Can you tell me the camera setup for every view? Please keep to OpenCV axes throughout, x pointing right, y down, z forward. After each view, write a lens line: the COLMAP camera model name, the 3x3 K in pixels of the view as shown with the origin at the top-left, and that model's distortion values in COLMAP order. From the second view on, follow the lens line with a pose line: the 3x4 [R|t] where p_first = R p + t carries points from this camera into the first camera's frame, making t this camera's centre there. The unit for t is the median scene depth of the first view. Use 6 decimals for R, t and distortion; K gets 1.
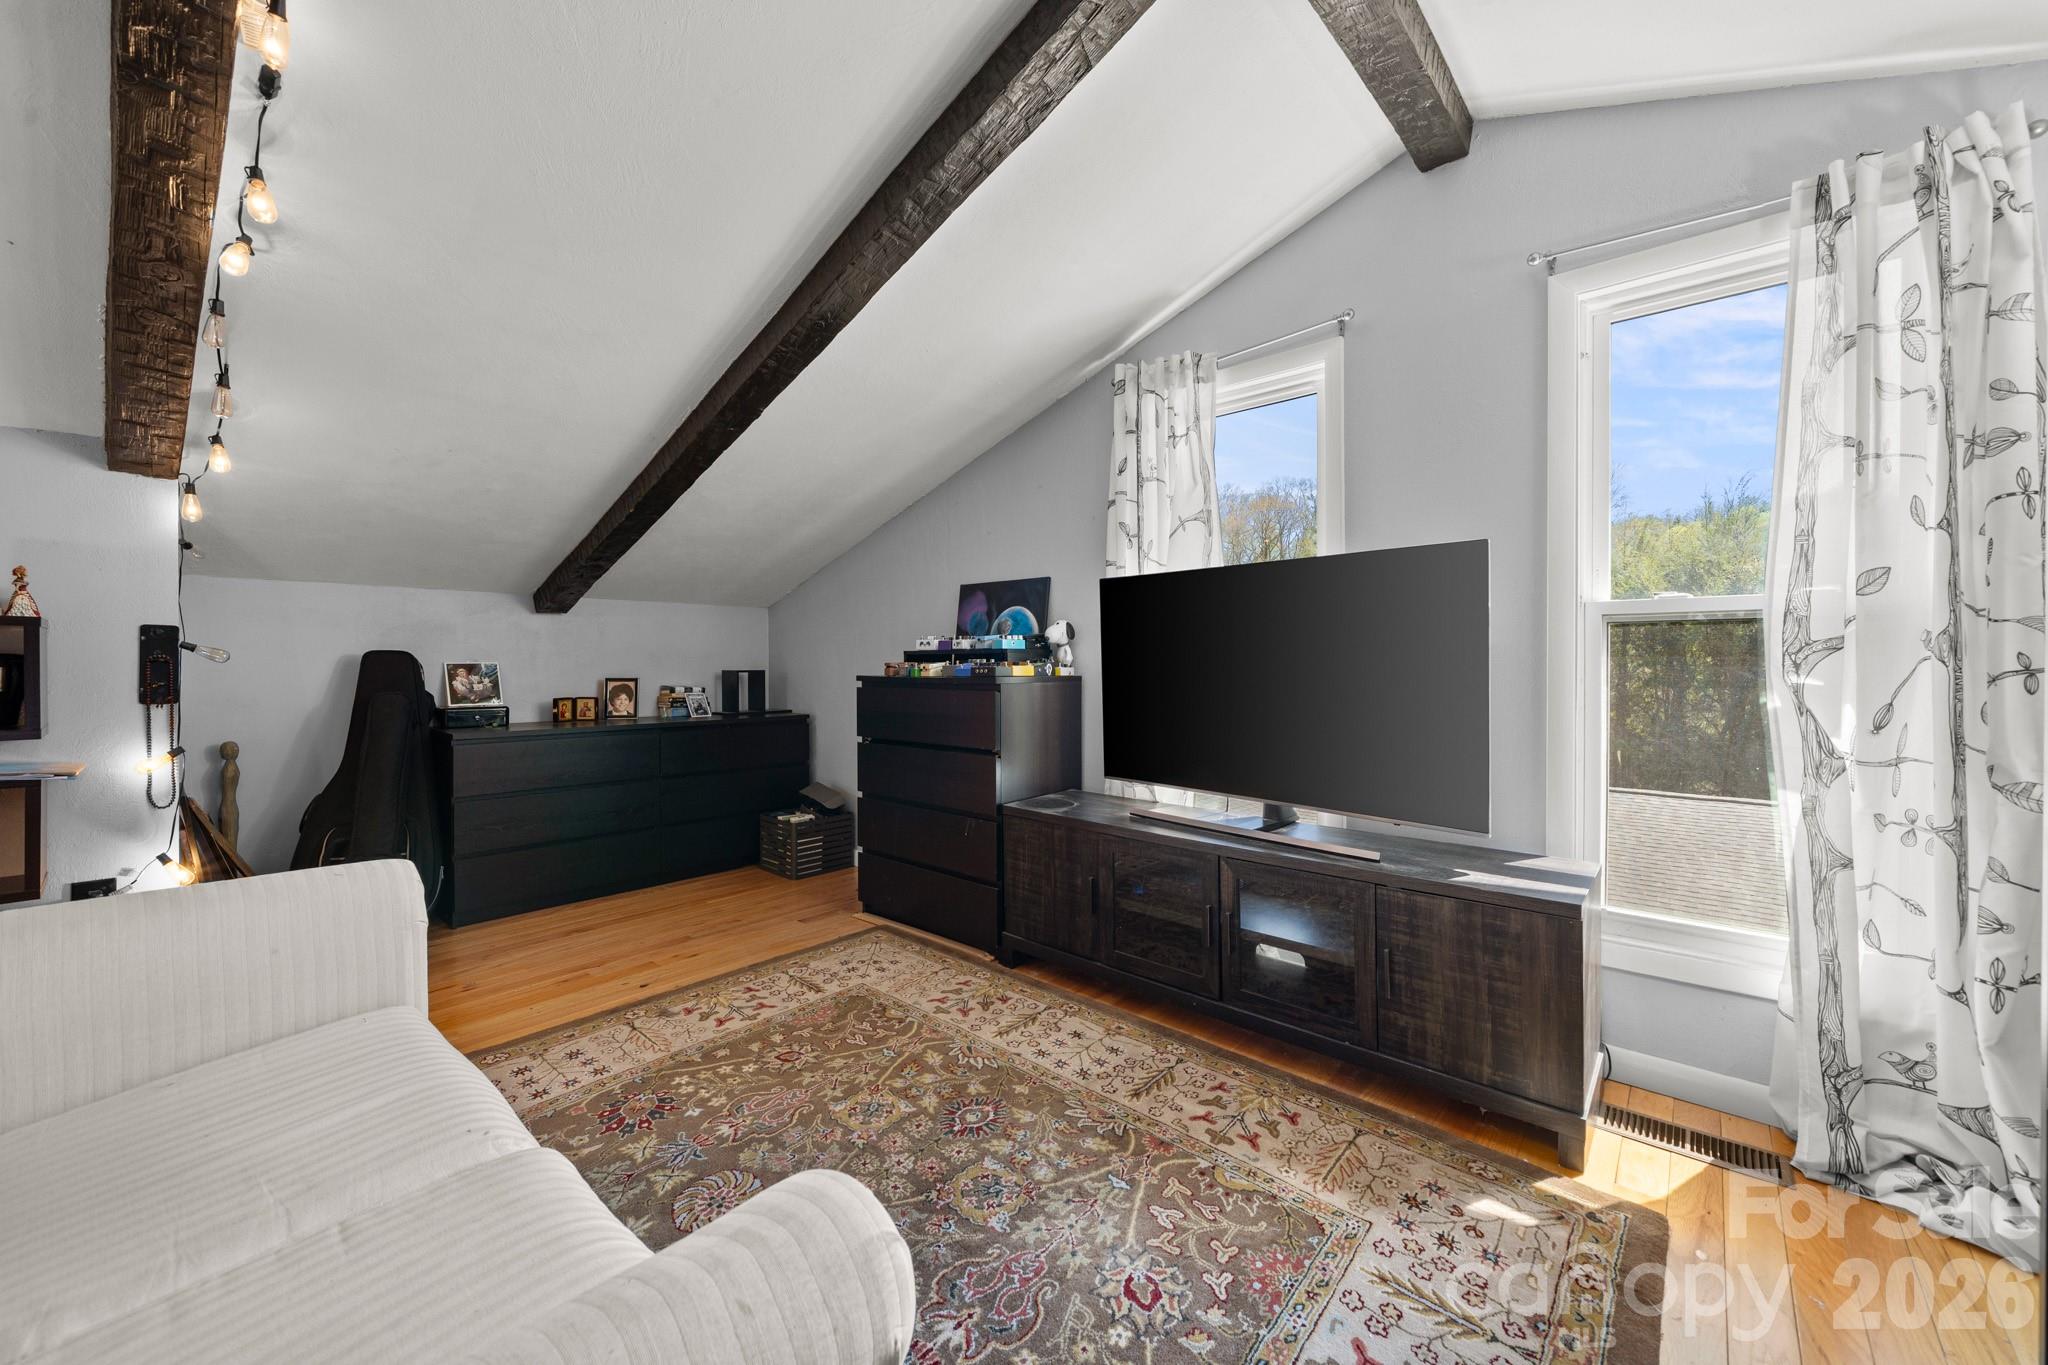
lens RADIAL K [[755.6, 0, 1014.8], [0, 755.6, 667.0], [0, 0, 1]] dist [-0.008384, 0.000370]
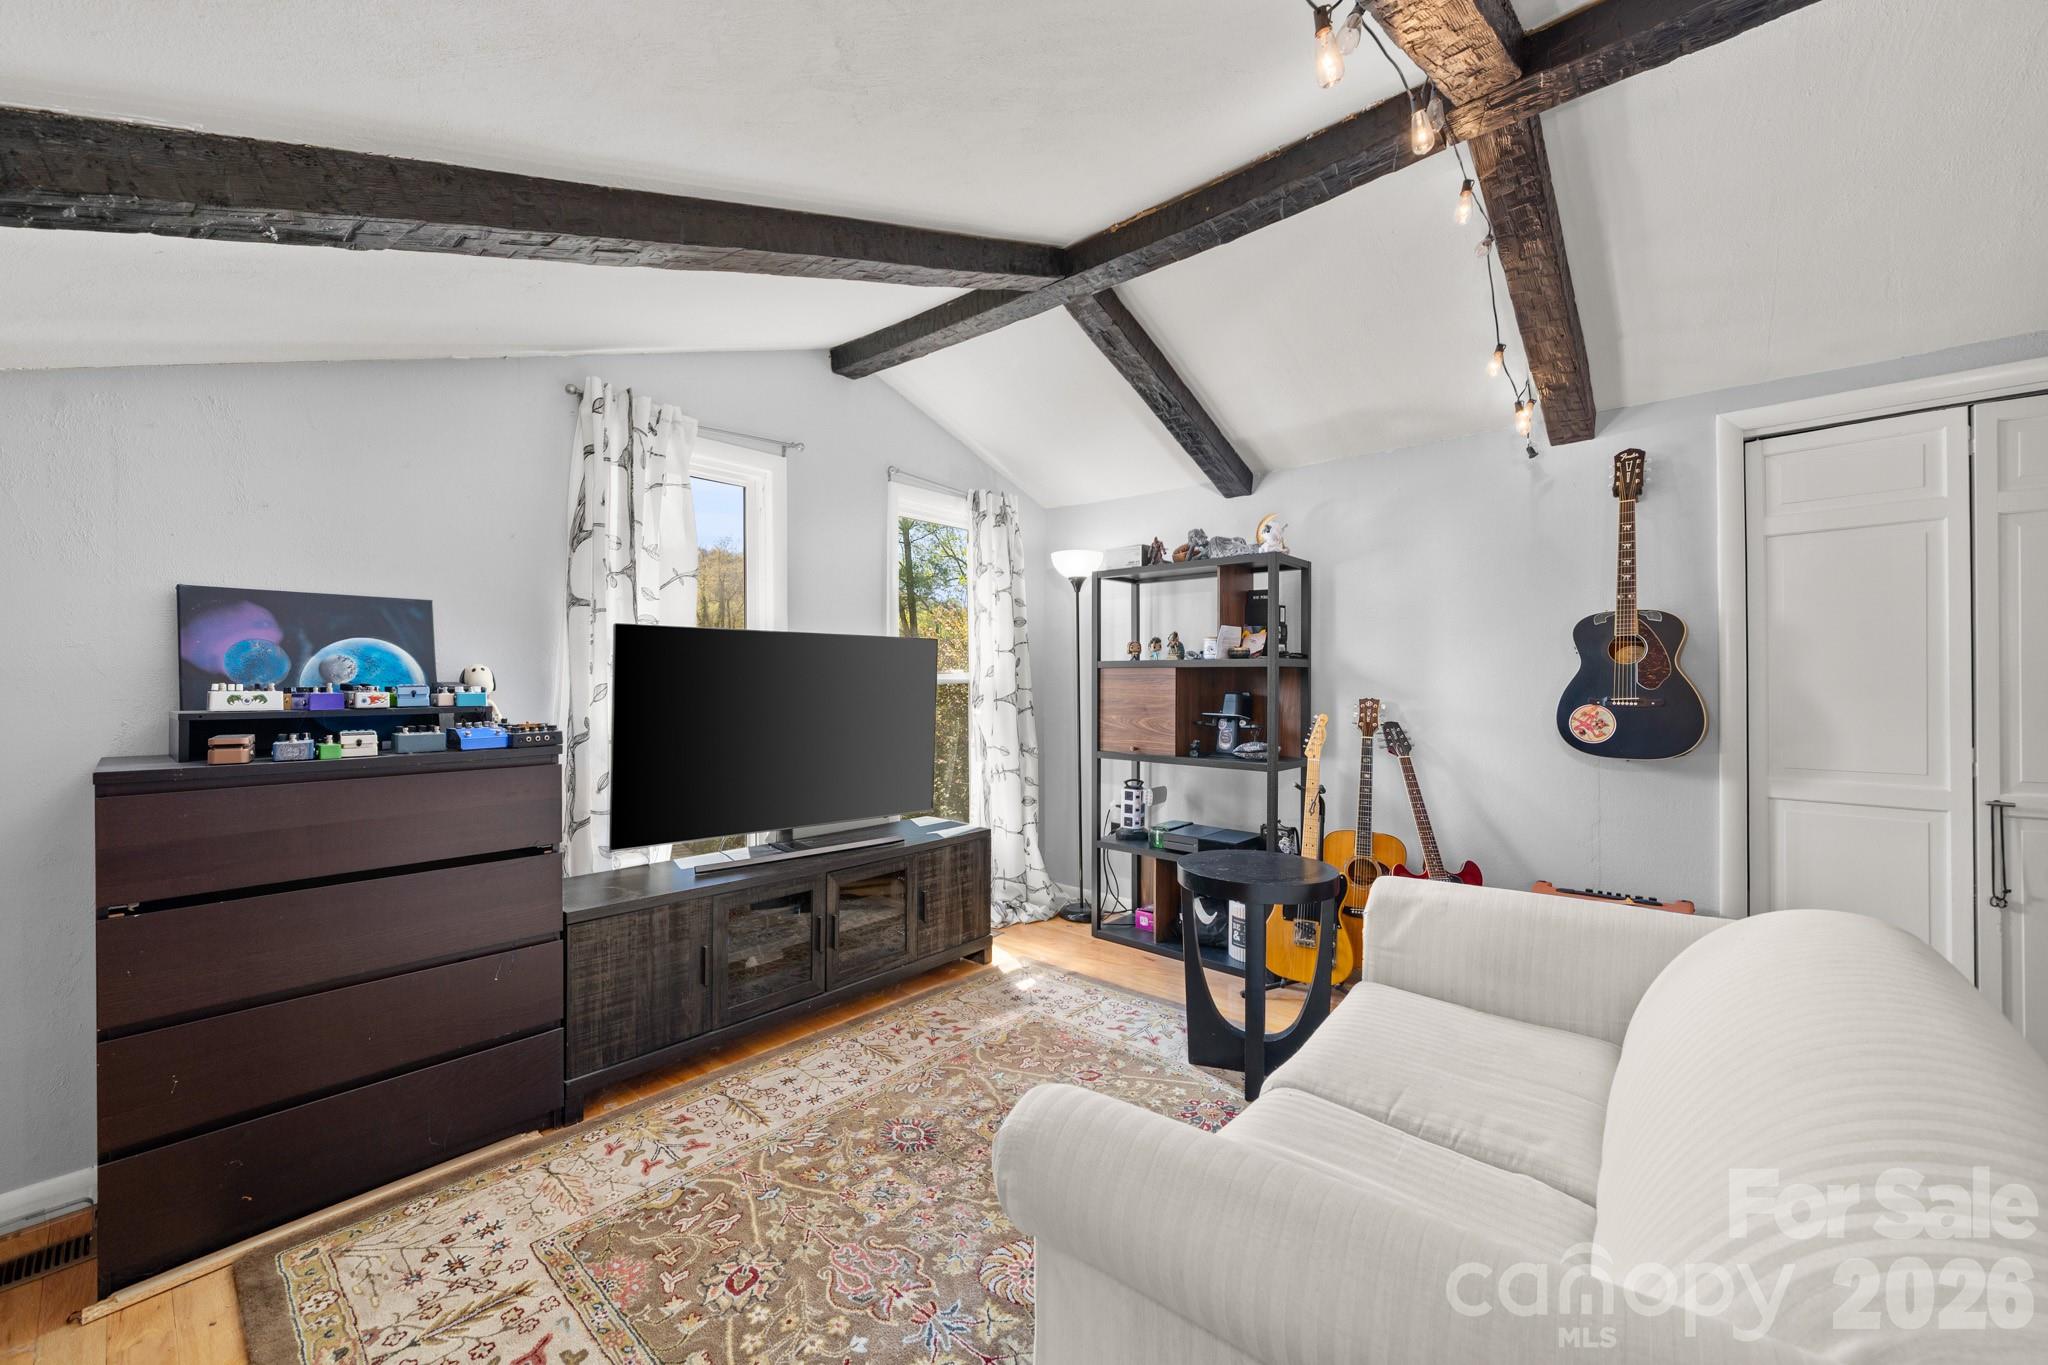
lens RADIAL K [[755.6, 0, 1014.8], [0, 755.6, 667.0], [0, 0, 1]] dist [-0.008384, 0.000370]
pose [[0.023149, 0.019978, 0.999532, -1.029721], [0.008145, 0.999763, -0.020171, -0.062583], [-0.999699, 0.008609, 0.022981, 0.708437]]
